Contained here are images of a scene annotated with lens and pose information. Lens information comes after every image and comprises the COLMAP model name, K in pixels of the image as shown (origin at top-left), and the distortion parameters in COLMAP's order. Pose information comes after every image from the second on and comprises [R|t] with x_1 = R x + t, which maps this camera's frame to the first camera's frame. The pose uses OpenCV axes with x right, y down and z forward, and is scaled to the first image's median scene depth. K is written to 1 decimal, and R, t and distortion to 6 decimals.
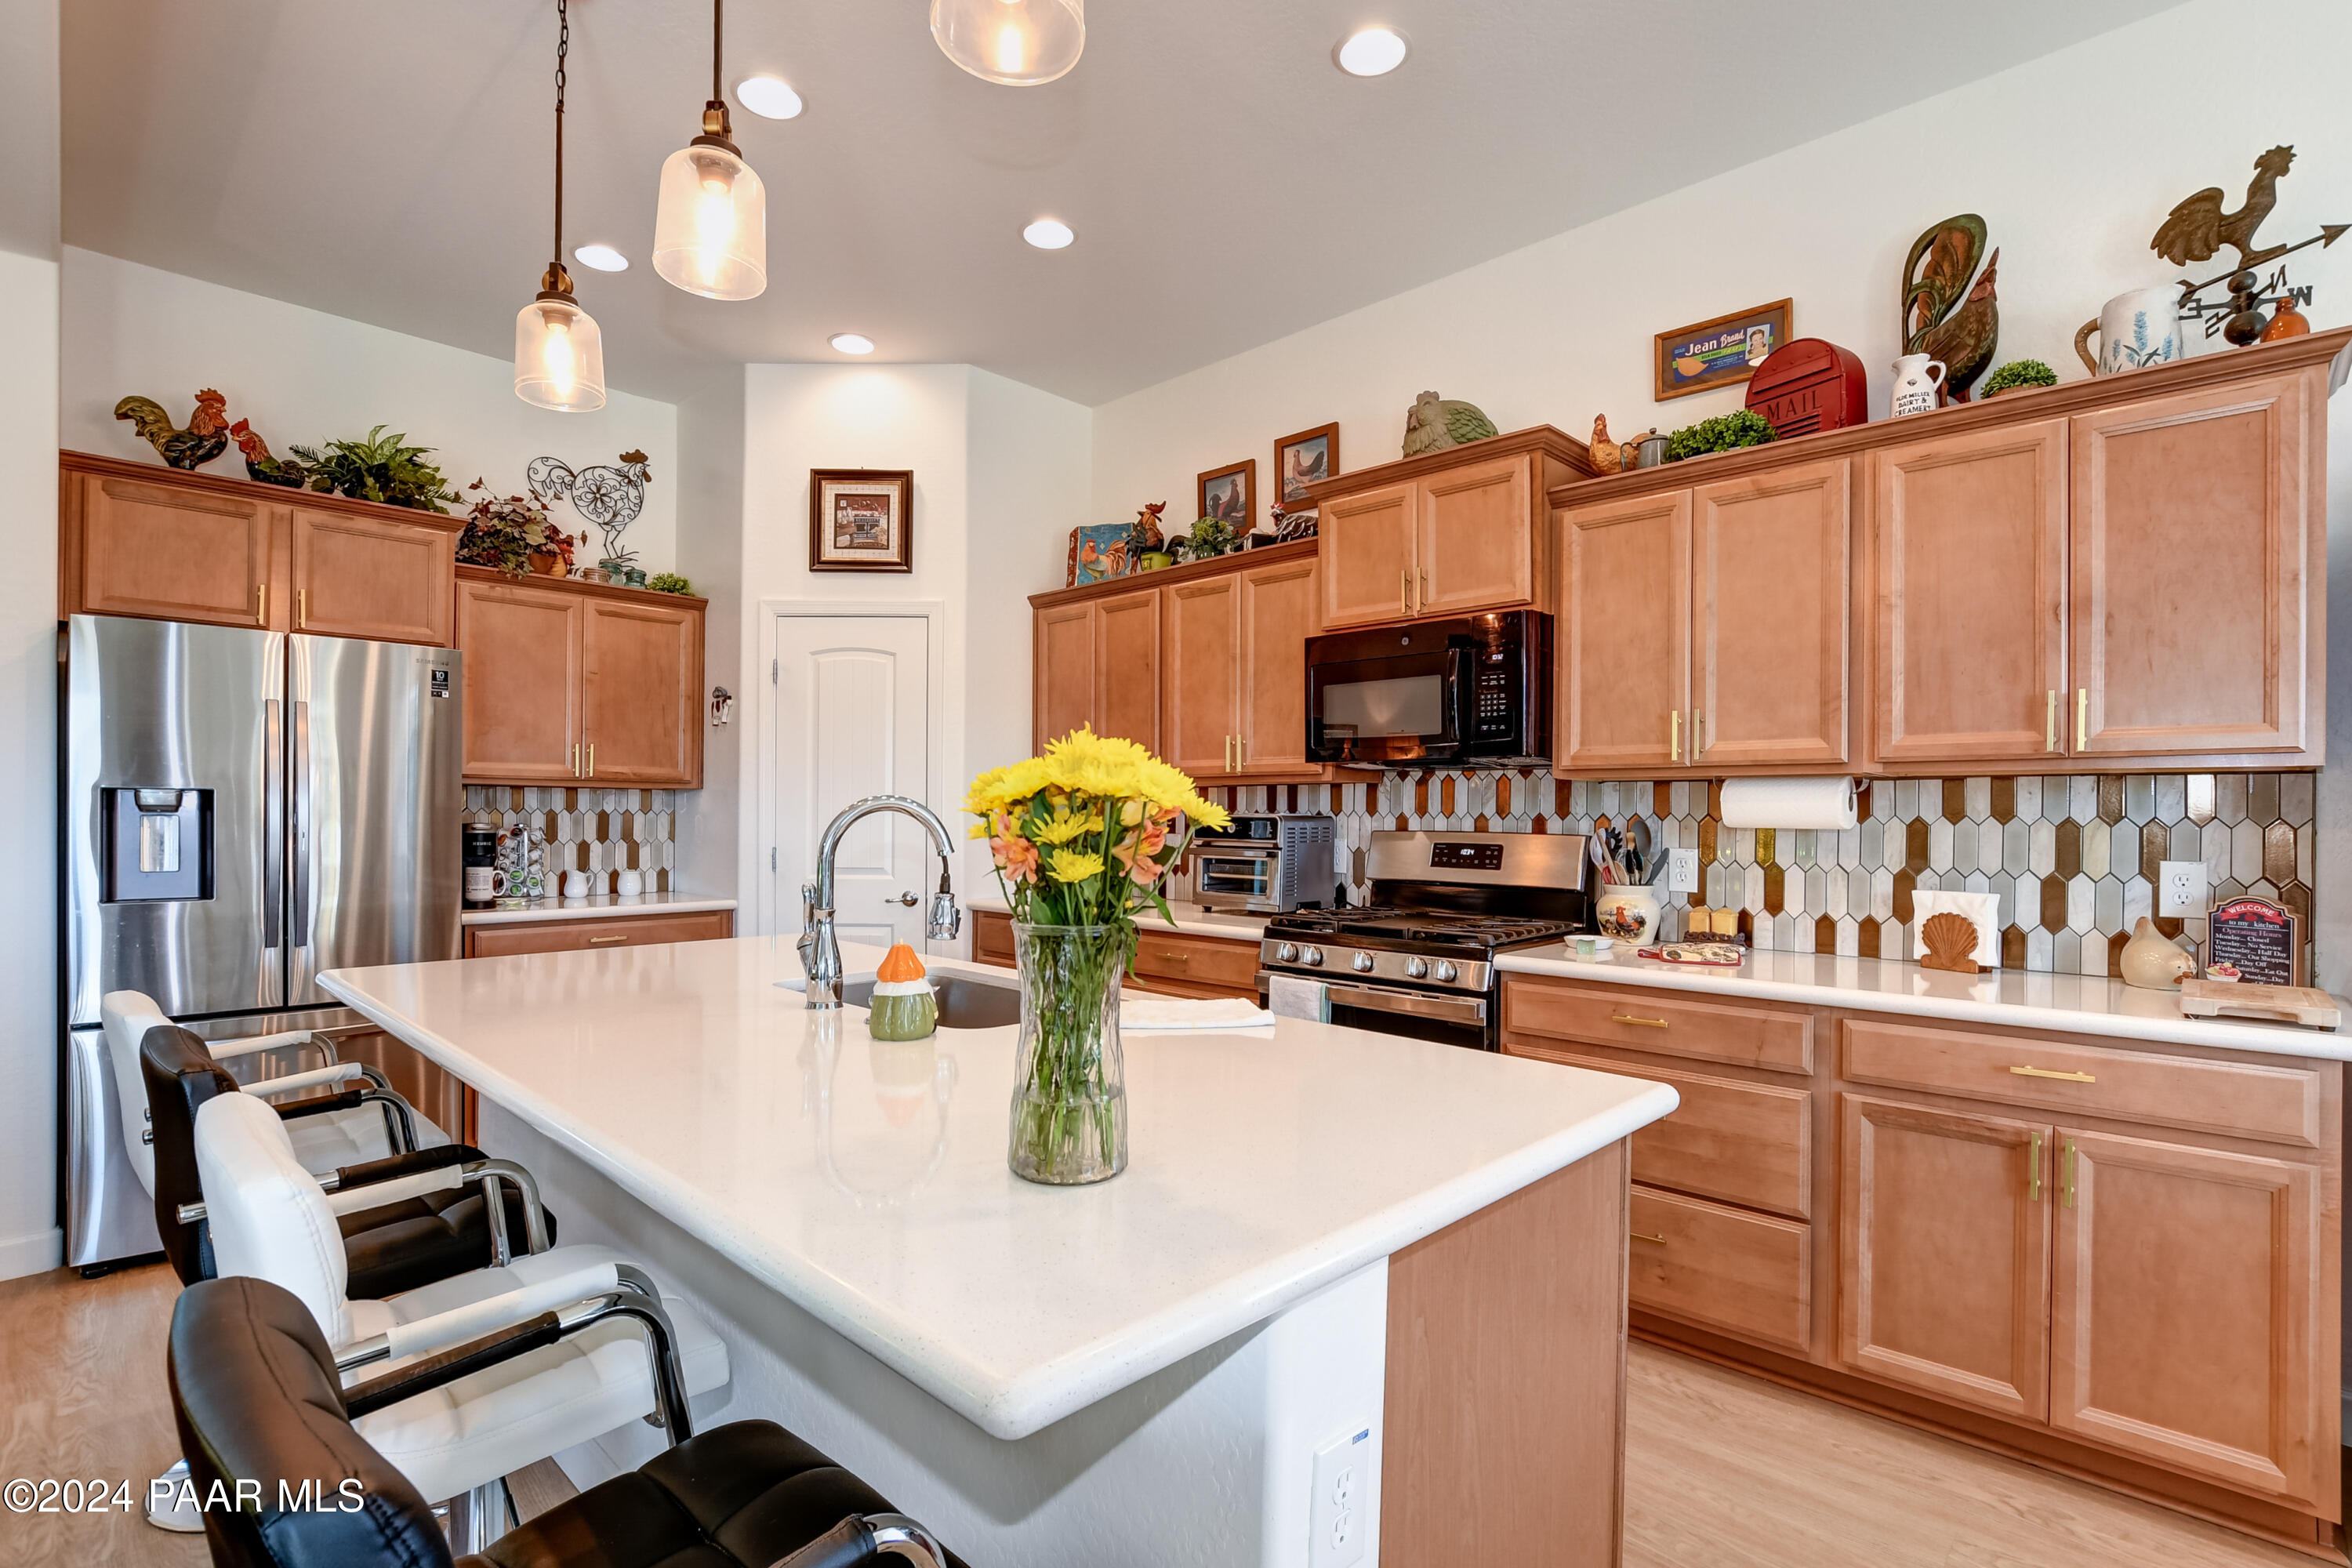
lens RADIAL K [[1099.9, 0, 1162.6], [0, 1099.9, 806.5], [0, 0, 1]] dist [-0.019291, 0.000490]
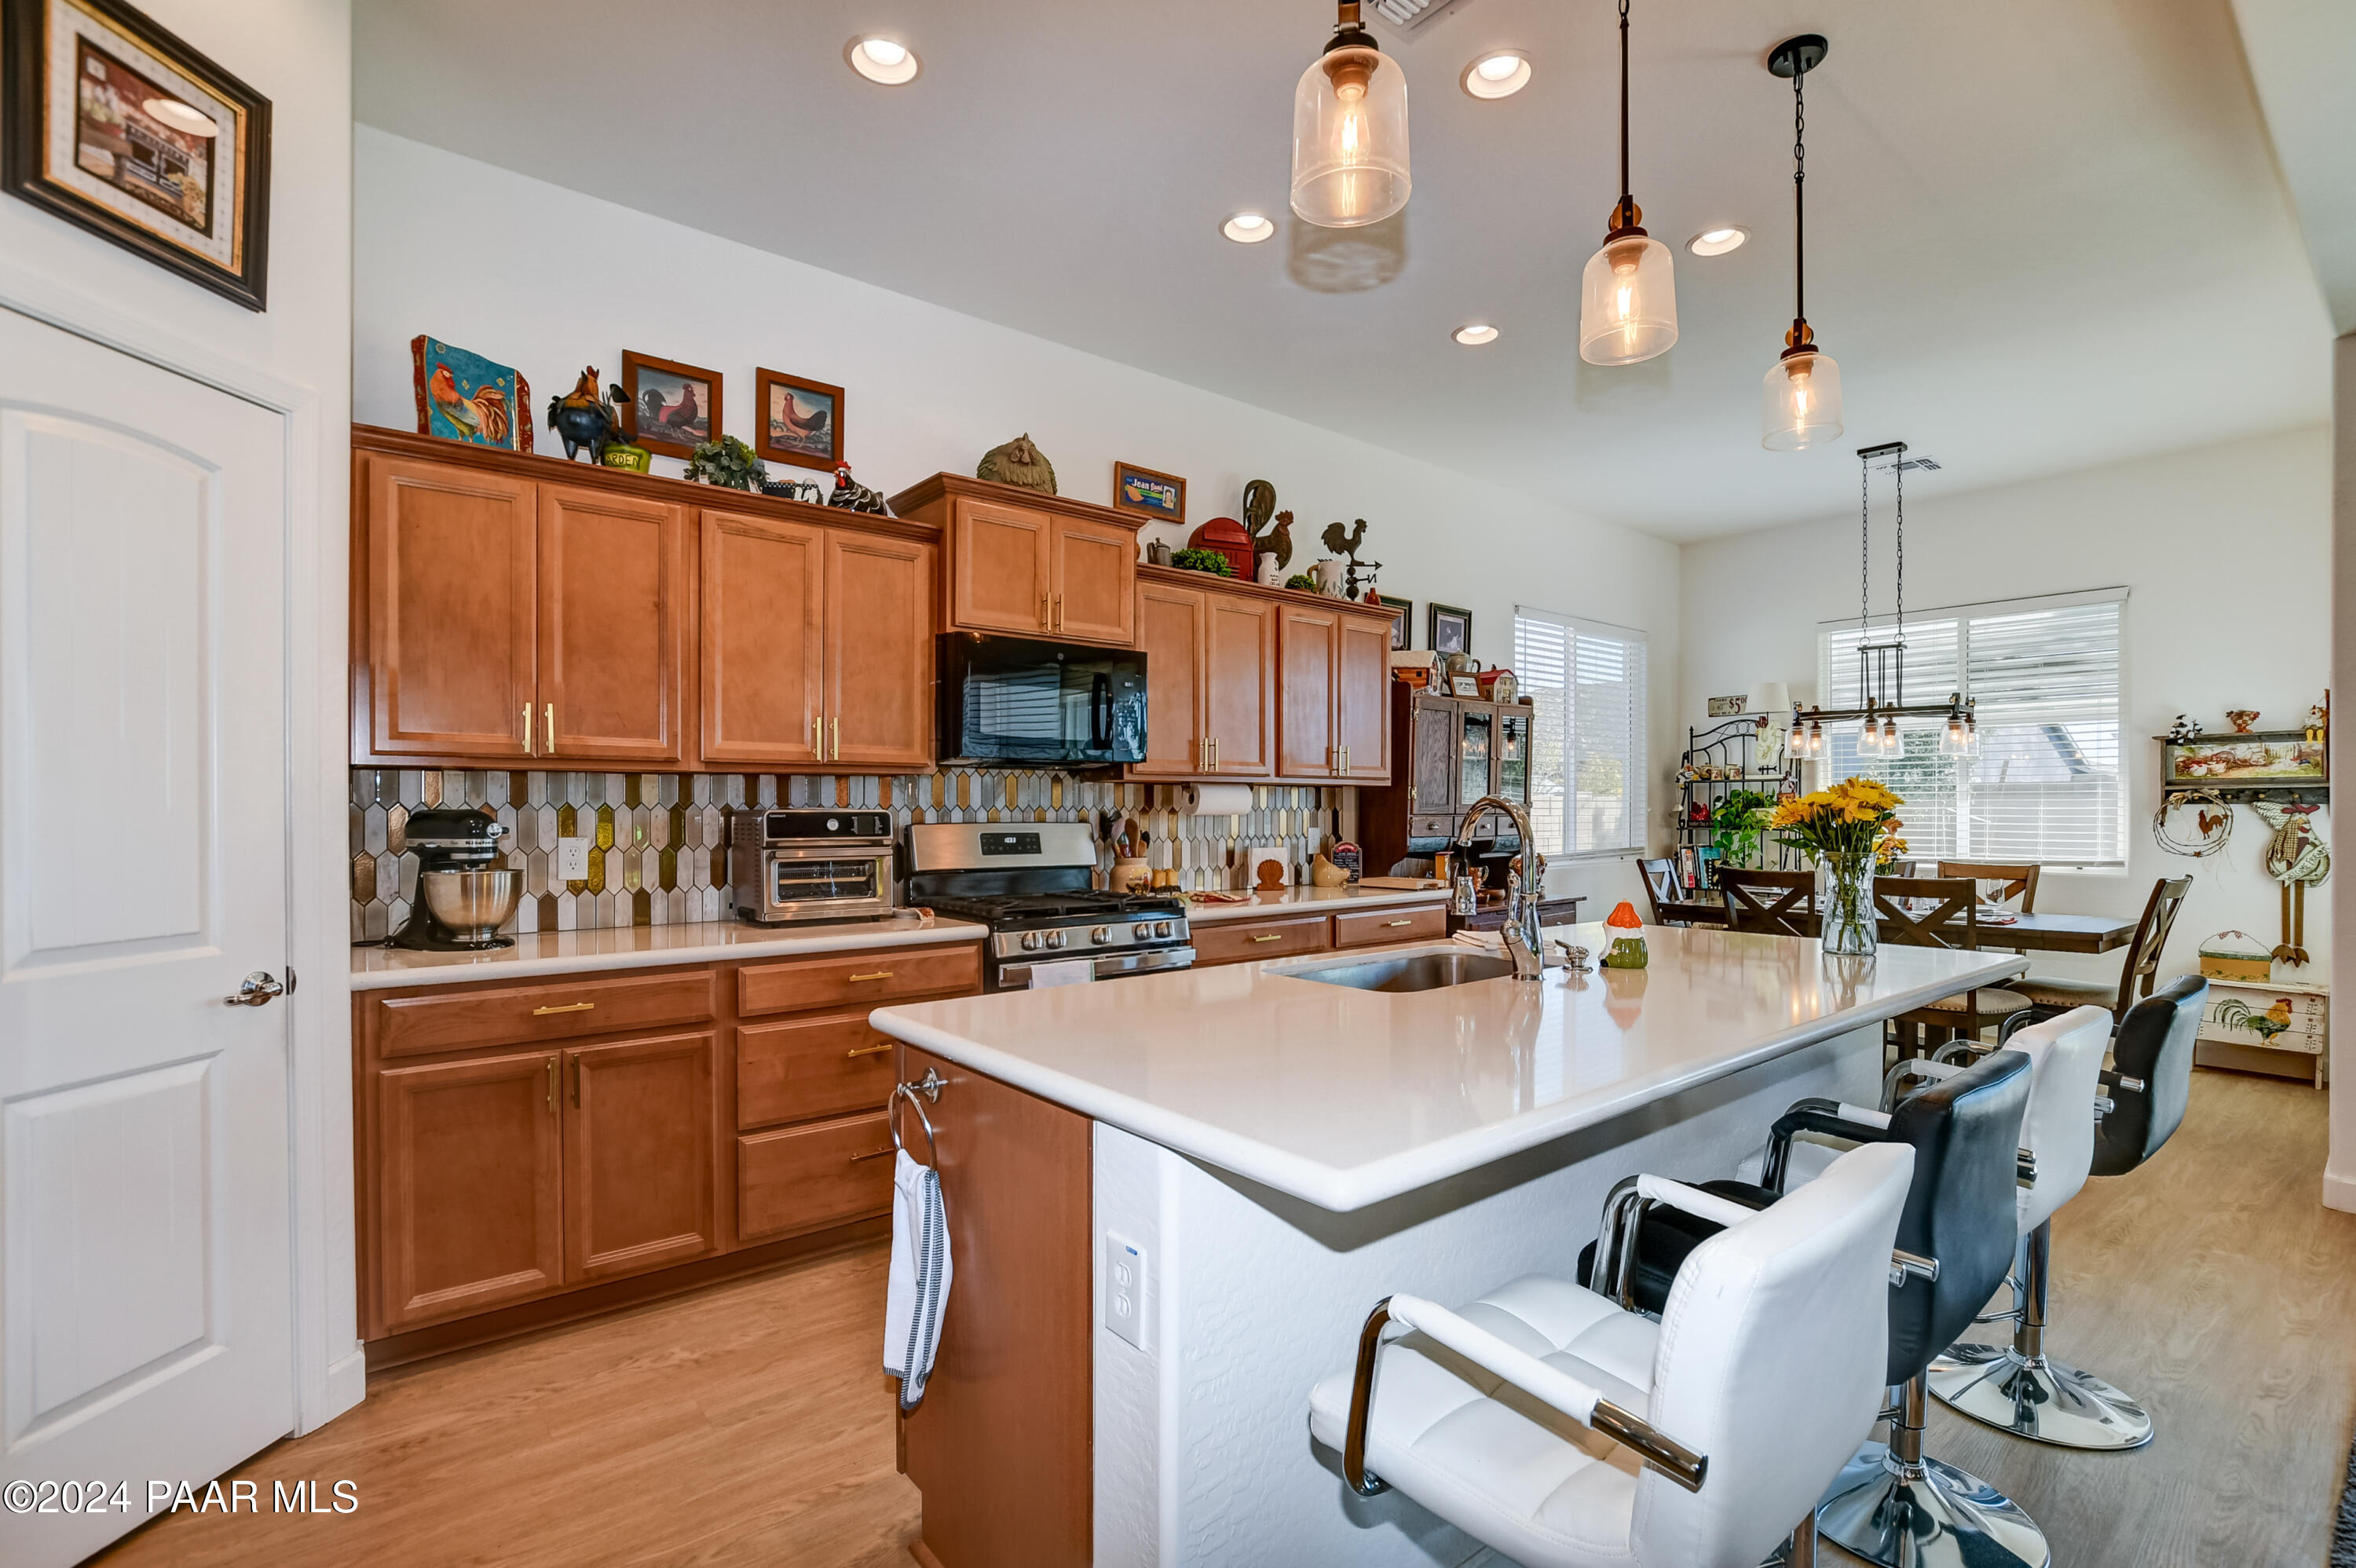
lens RADIAL K [[1101.6, 0, 1196.5], [0, 1101.6, 807.7], [0, 0, 1]] dist [-0.019291, 0.000490]
pose [[0.092764, -0.003762, 0.995681, -0.861122], [-0.002194, 0.999990, 0.003983, 0.002122], [-0.995686, -0.002554, 0.092755, 0.711196]]
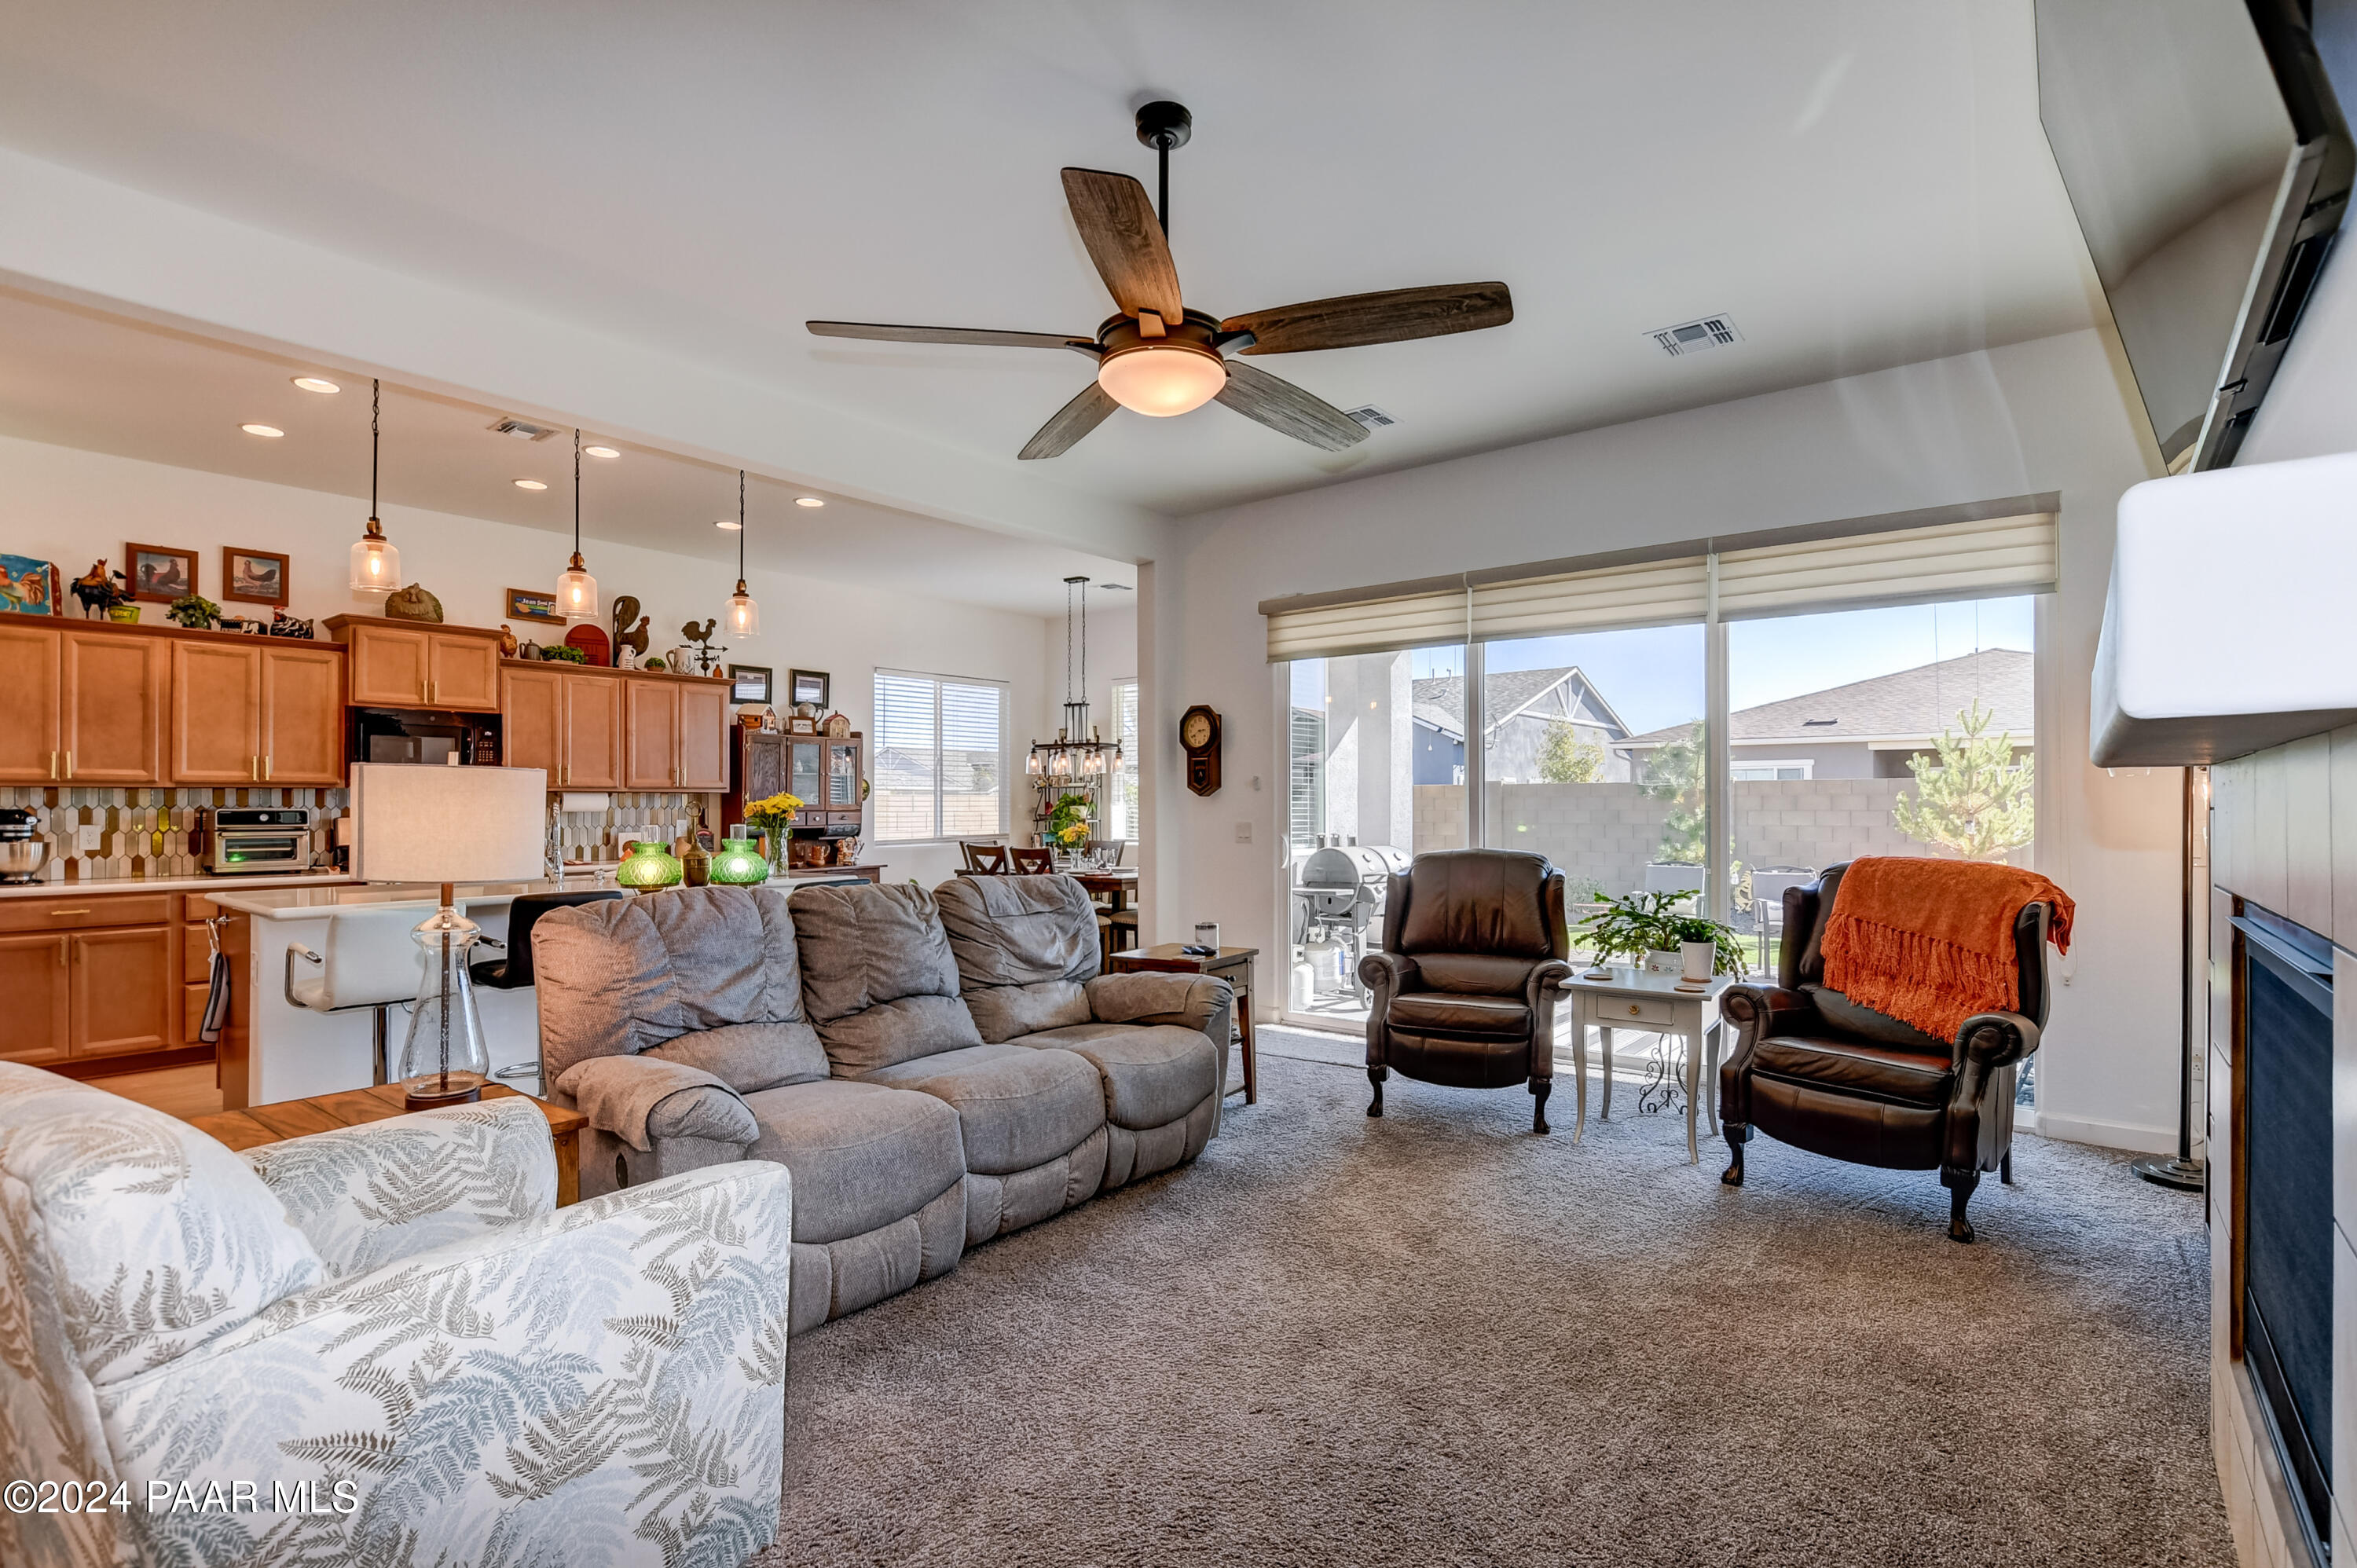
lens RADIAL K [[1102.1, 0, 1185.3], [0, 1102.1, 796.2], [0, 0, 1]] dist [-0.019291, 0.000490]
pose [[-0.114752, 0.003147, 0.993389, -1.750844], [-0.000053, 0.999995, -0.003175, -0.006198], [-0.993394, -0.000417, -0.114751, -0.094799]]
